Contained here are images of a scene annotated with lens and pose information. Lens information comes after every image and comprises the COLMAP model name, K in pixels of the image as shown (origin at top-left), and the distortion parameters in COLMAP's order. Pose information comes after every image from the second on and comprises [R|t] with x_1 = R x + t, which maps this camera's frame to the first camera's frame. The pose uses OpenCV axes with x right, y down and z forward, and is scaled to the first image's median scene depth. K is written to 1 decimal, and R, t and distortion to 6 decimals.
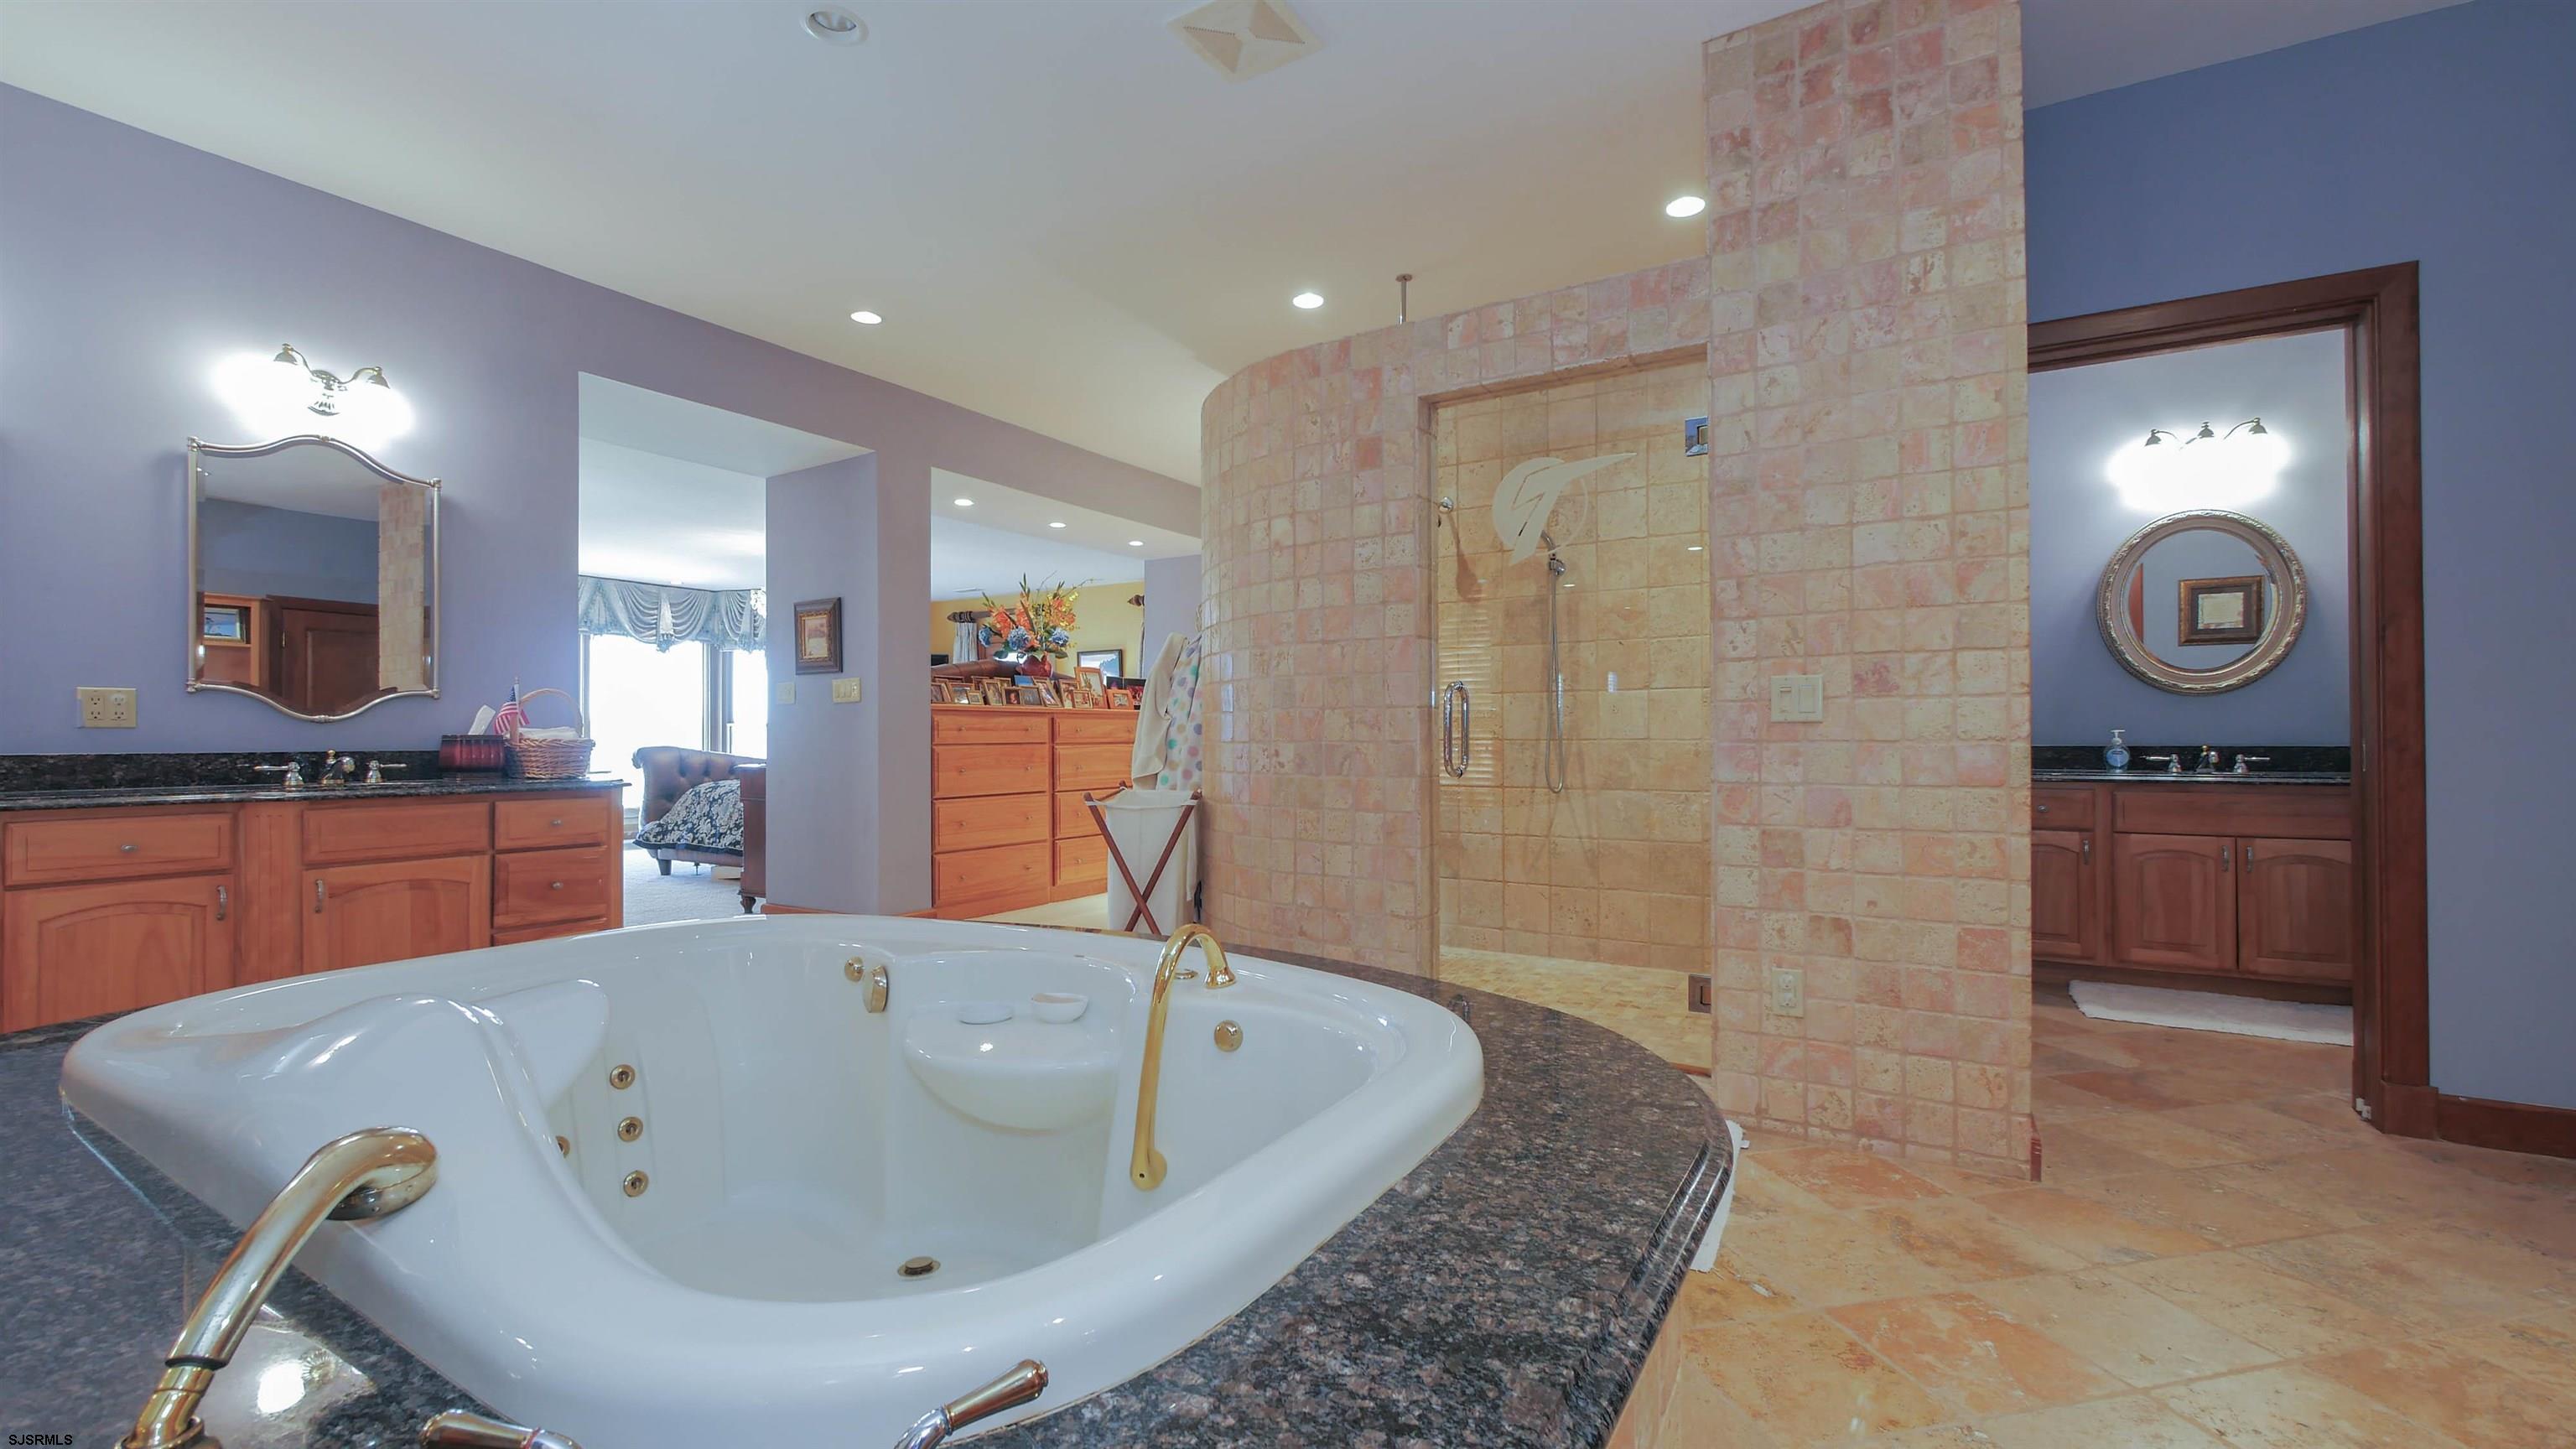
lens RADIAL K [[1059.5, 0, 1274.3], [0, 1059.5, 729.7], [0, 0, 1]] dist [-0.004223, -0.000095]
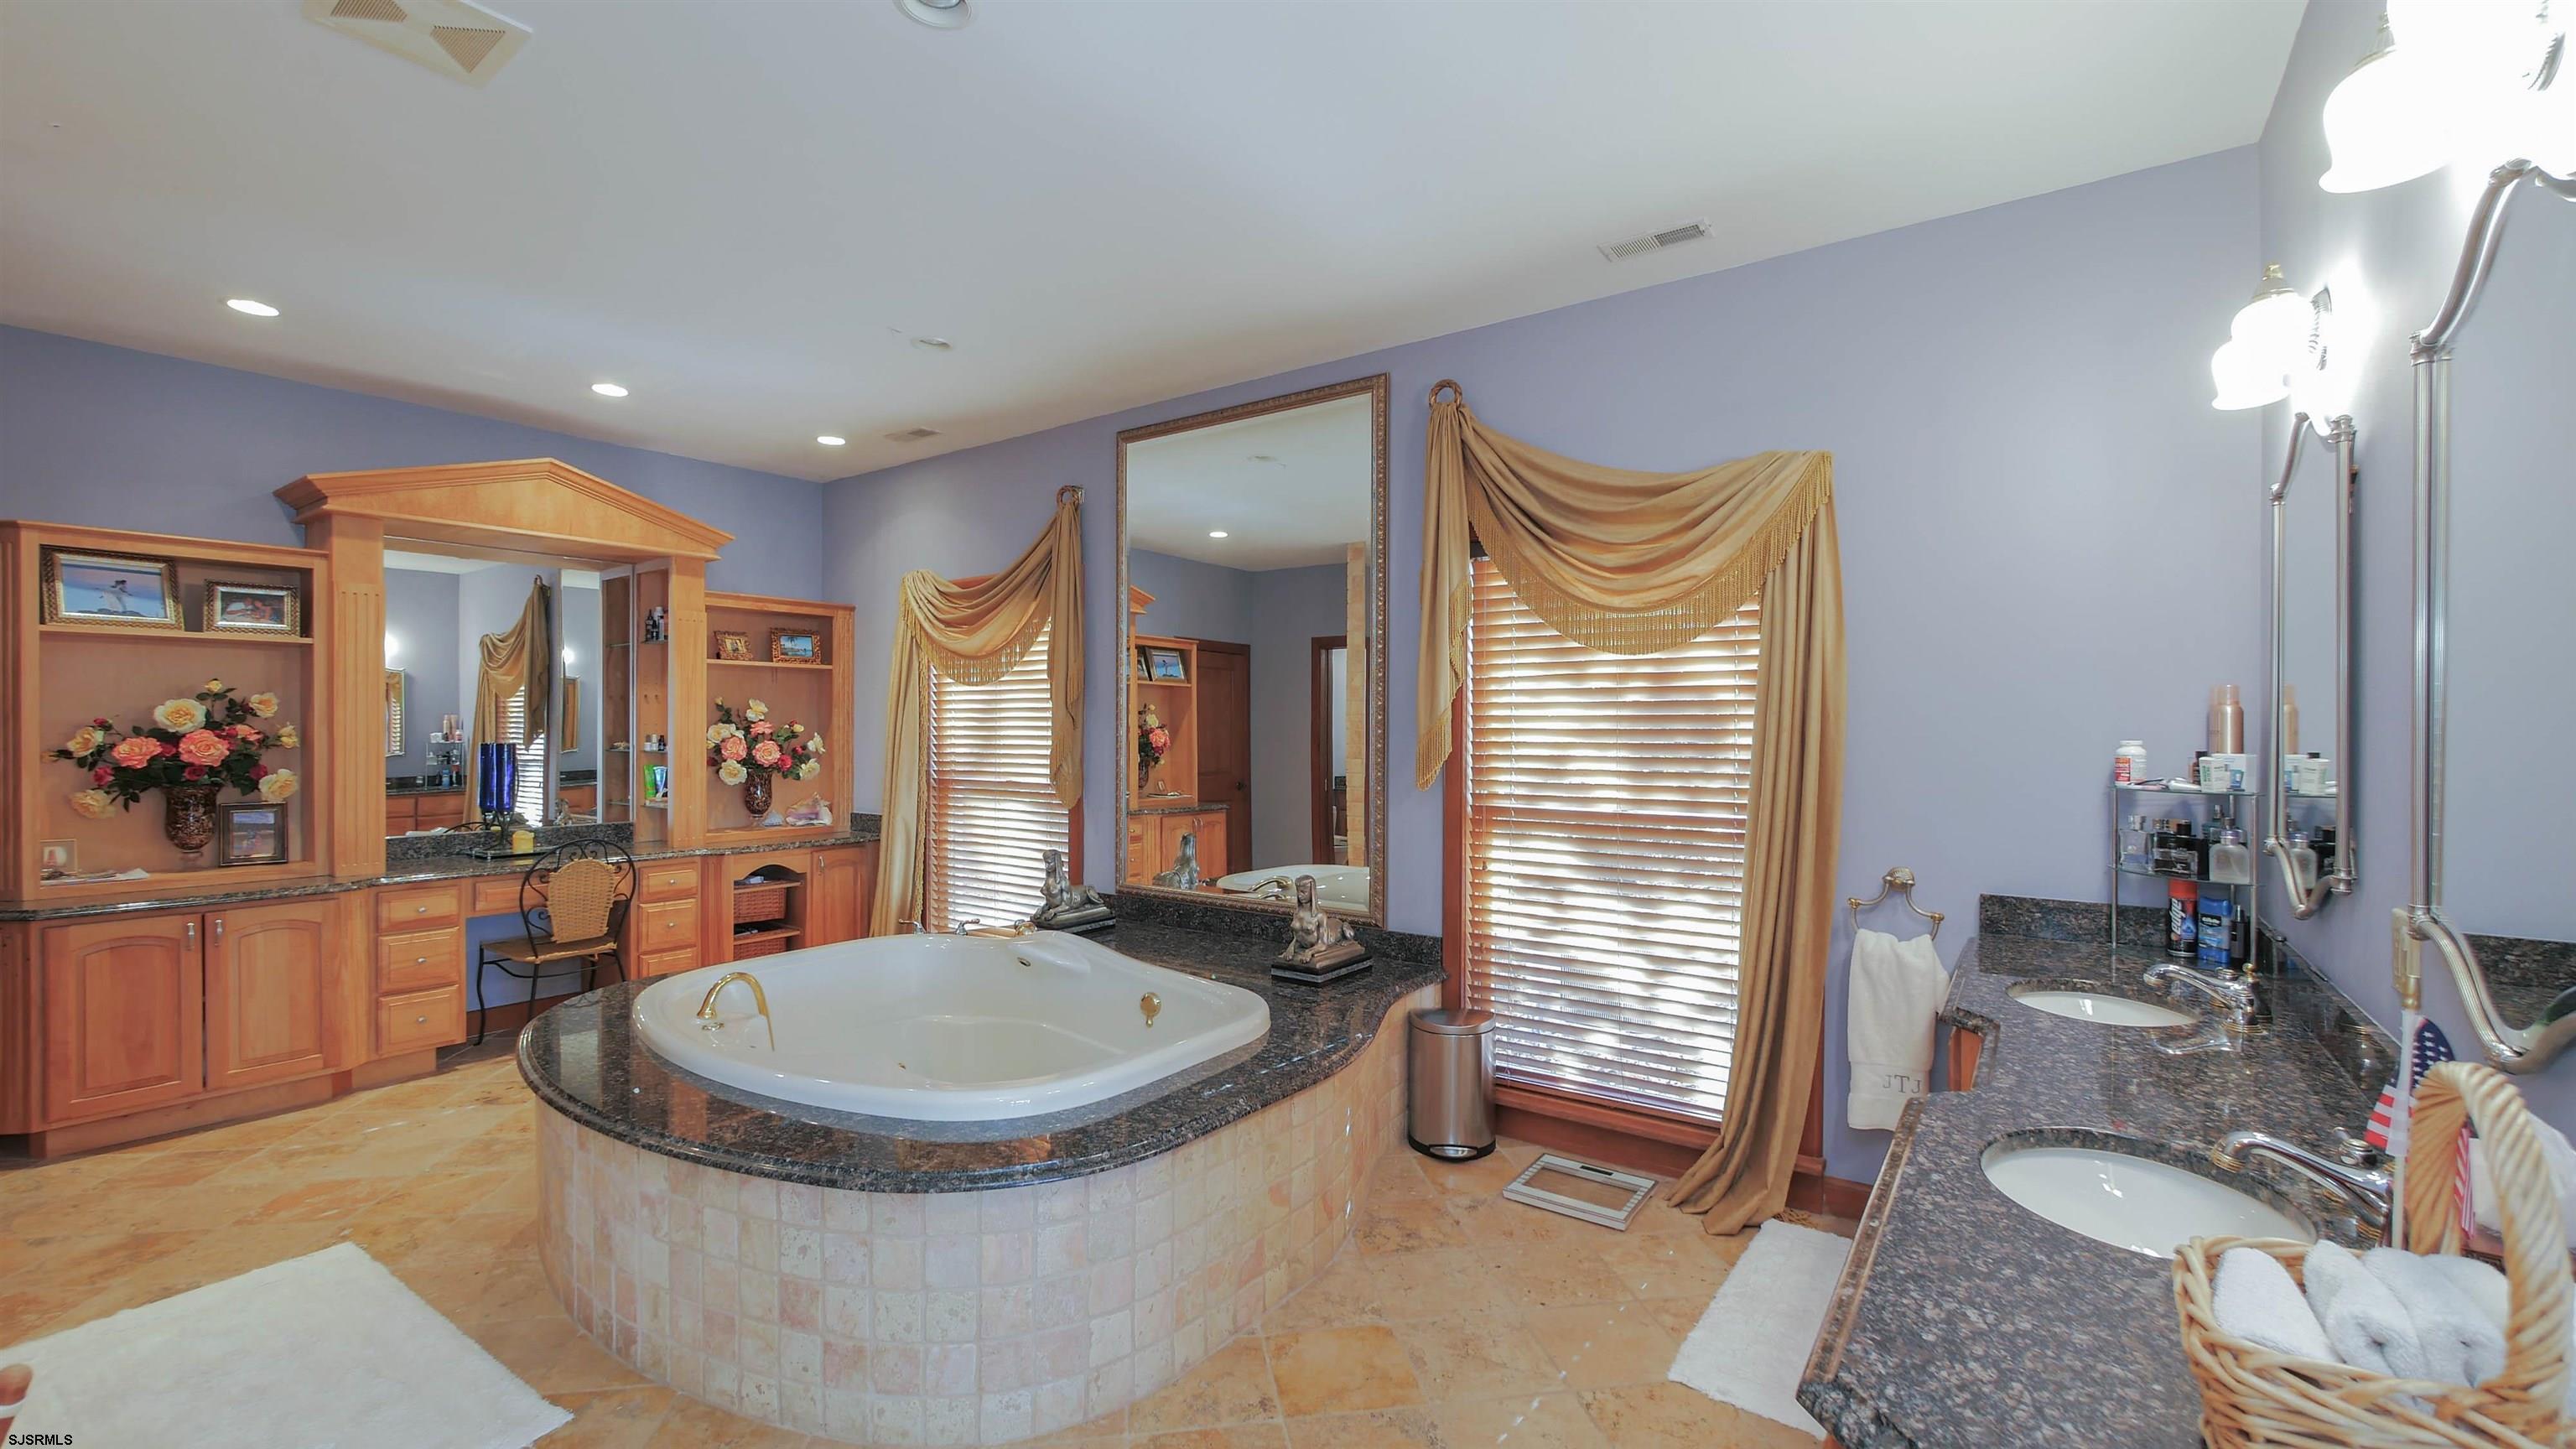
lens RADIAL K [[1059.5, 0, 1274.7], [0, 1059.5, 723.9], [0, 0, 1]] dist [-0.004223, -0.000095]
pose [[-0.996711, -0.000659, 0.081039, -0.588289], [-0.000655, 1.000000, 0.000075, -0.124618], [-0.081039, 0.000022, -0.996711, 1.393412]]
